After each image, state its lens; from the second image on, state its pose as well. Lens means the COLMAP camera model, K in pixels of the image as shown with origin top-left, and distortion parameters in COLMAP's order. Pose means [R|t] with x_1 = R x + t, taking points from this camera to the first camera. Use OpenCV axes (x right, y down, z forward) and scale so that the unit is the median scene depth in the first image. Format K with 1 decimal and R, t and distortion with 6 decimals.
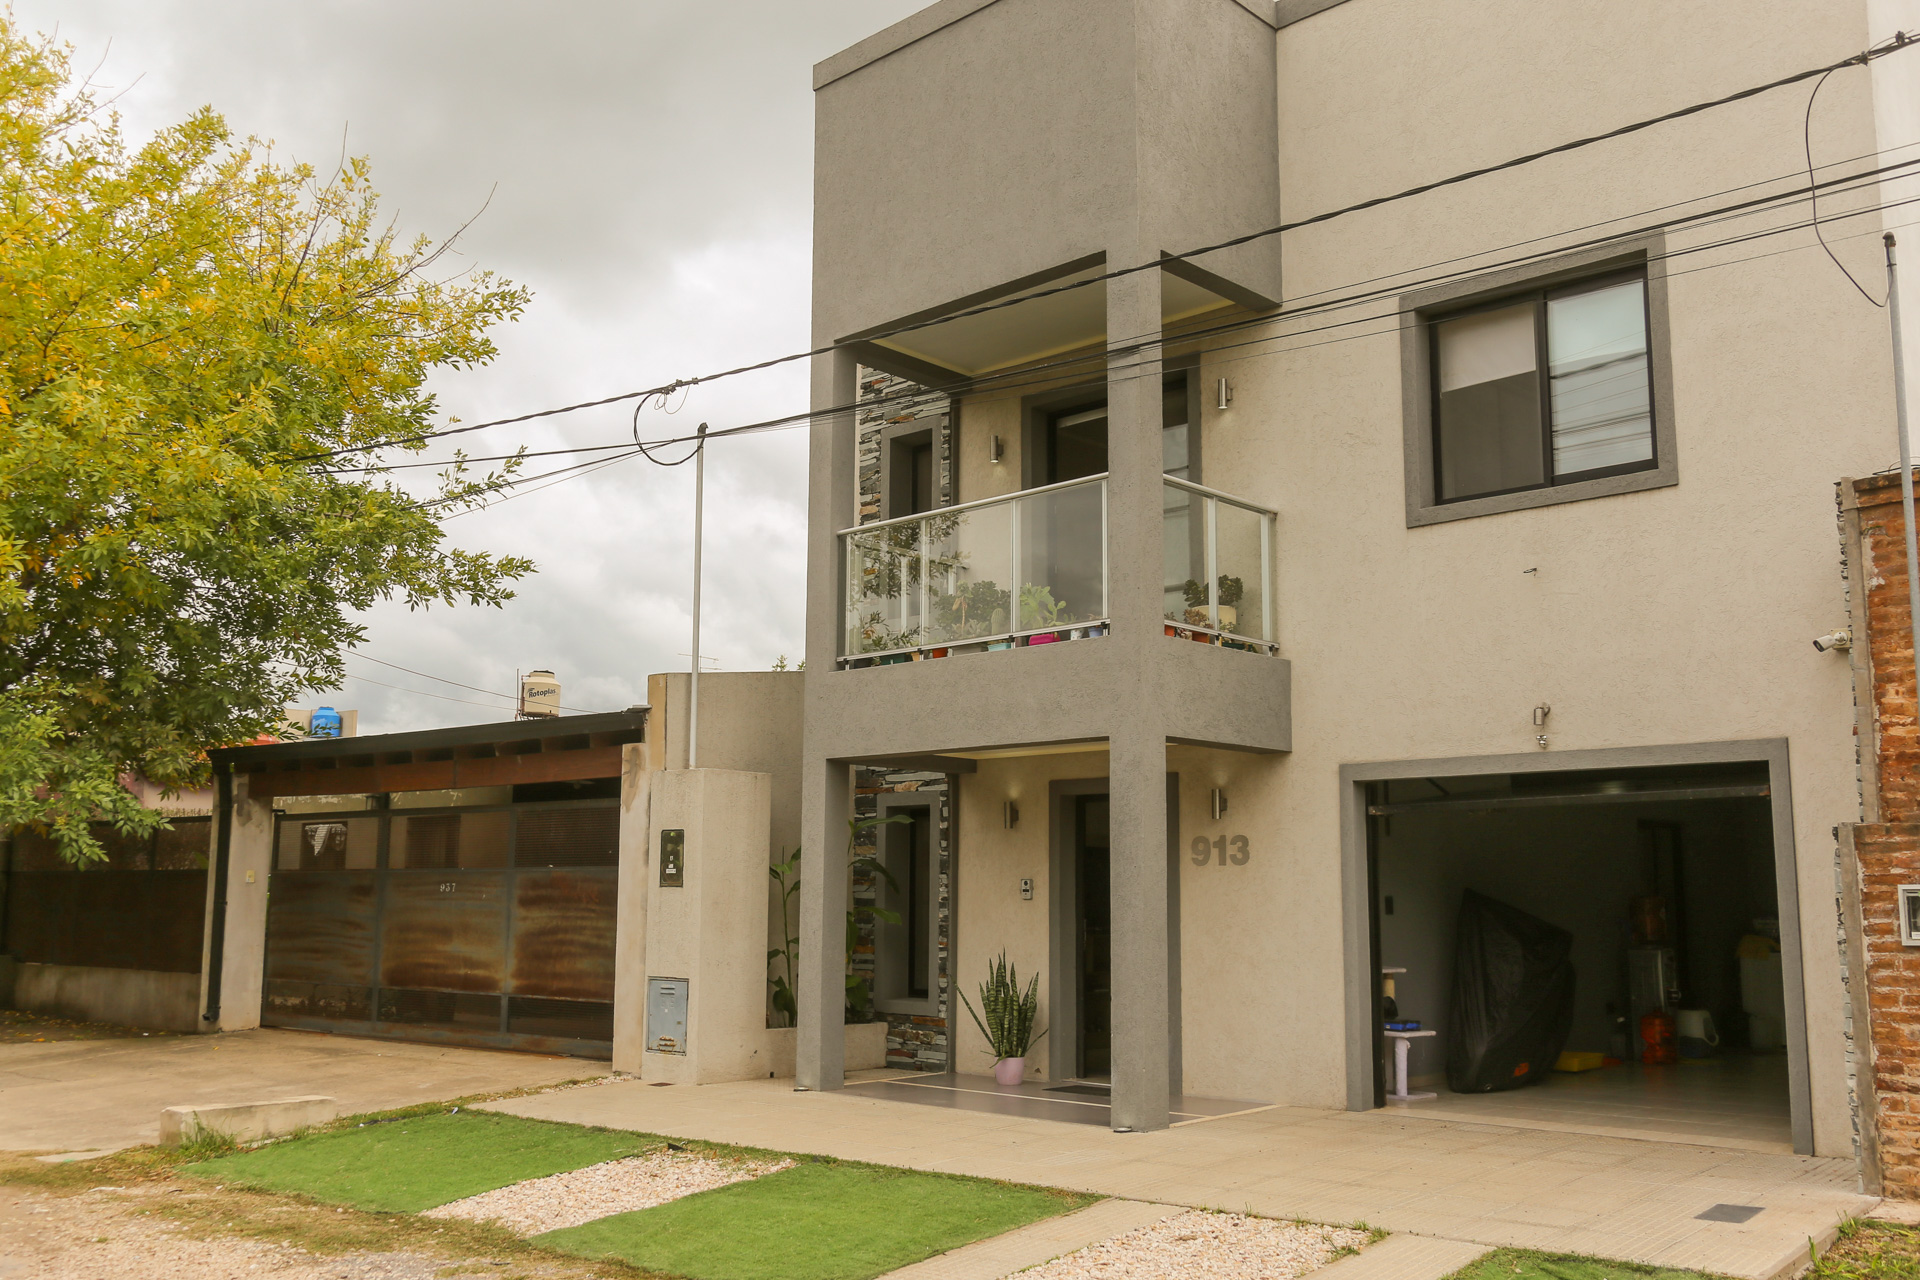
lens RADIAL K [[1746.9, 0, 960.0], [0, 1746.9, 640.0], [0, 0, 1]] dist [0.000491, 0.000454]
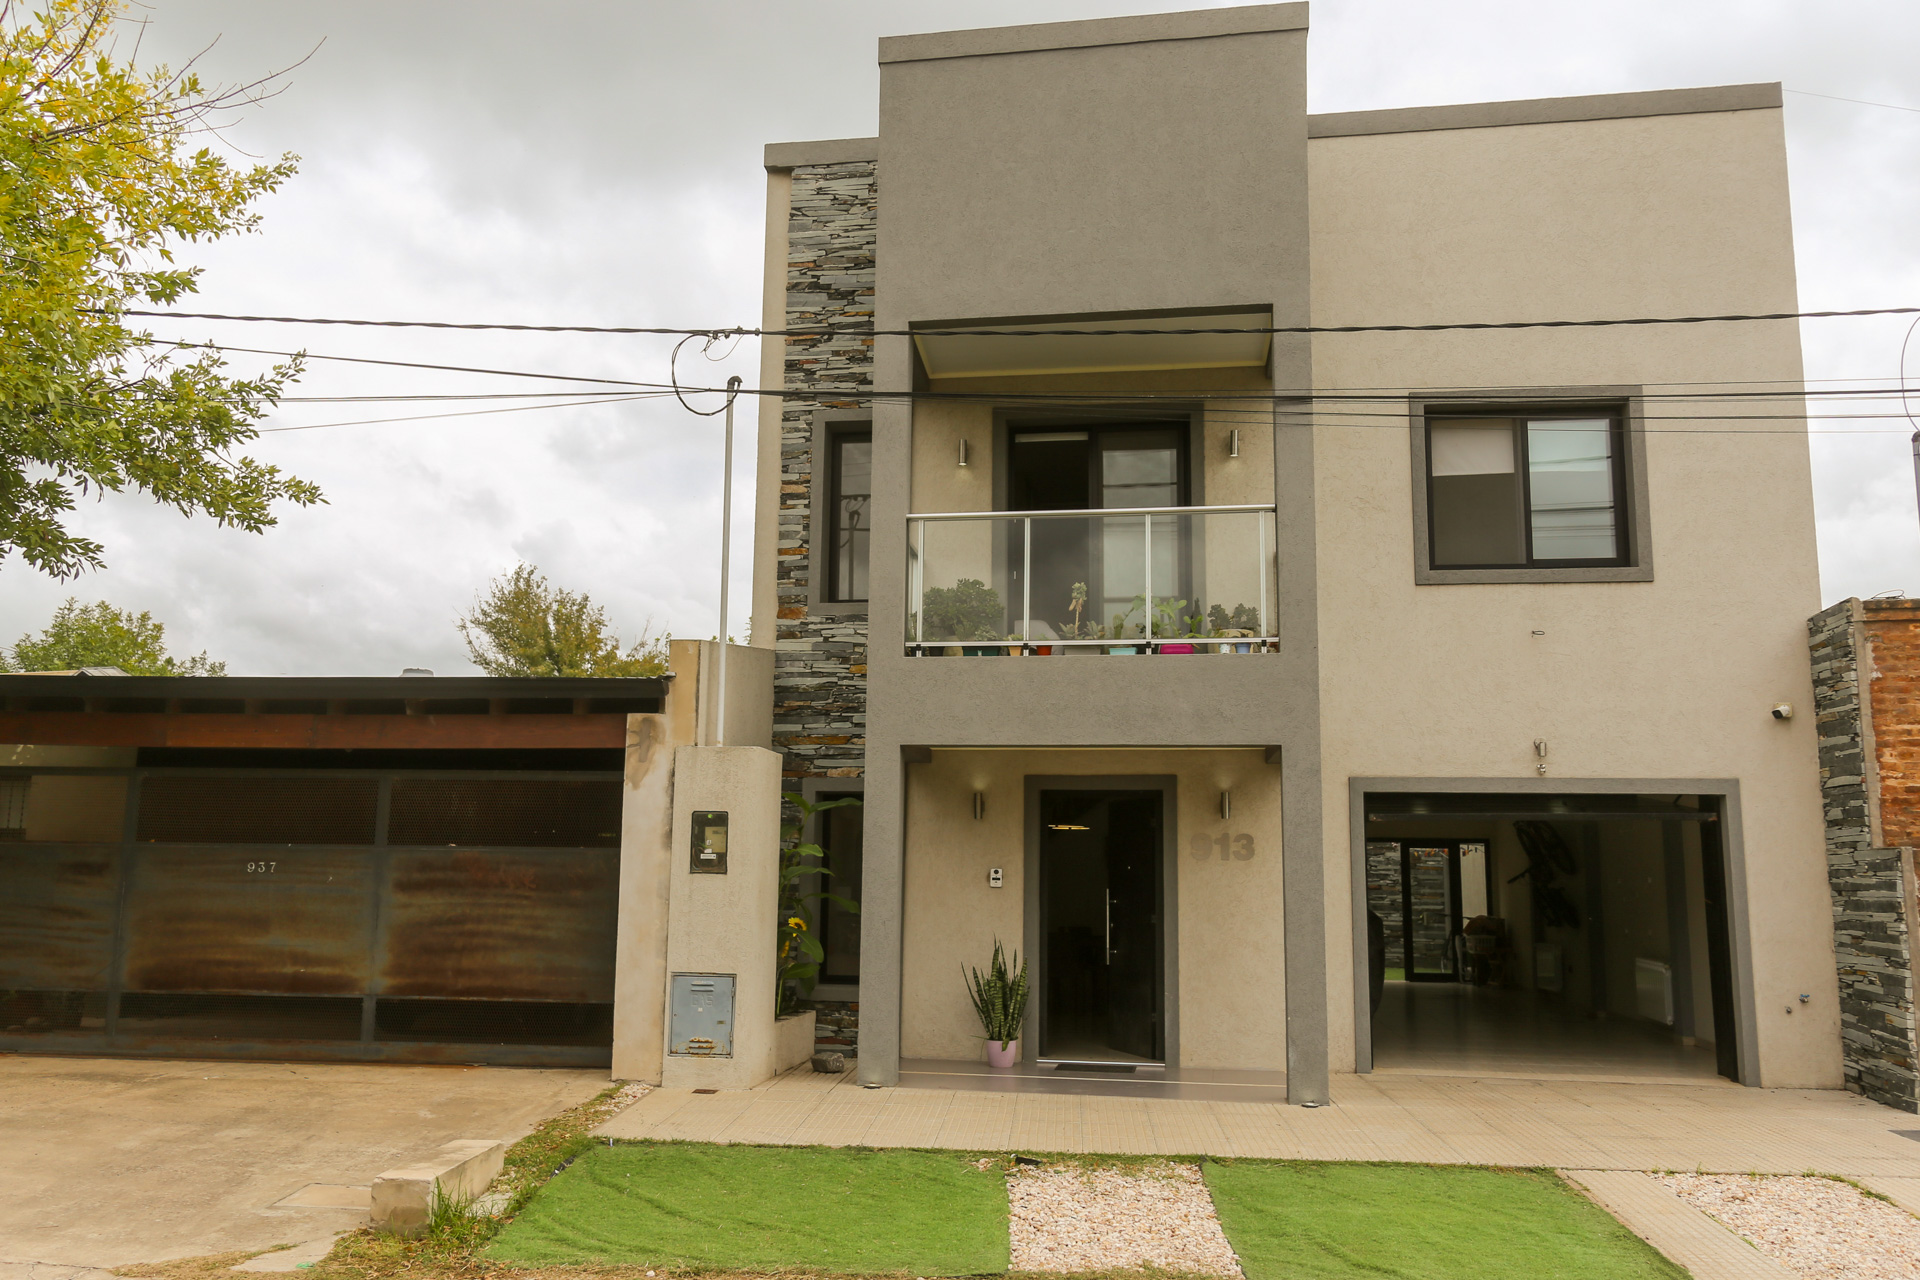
lens RADIAL K [[1521.5, 0, 960.0], [0, 1521.5, 640.0], [0, 0, 1]] dist [0.007001, 0.008412]
pose [[0.820126, 0.094095, 0.564392, -0.509449], [-0.095209, 0.995076, -0.027549, 0.028071], [-0.564206, -0.031142, 0.825047, 0.264864]]
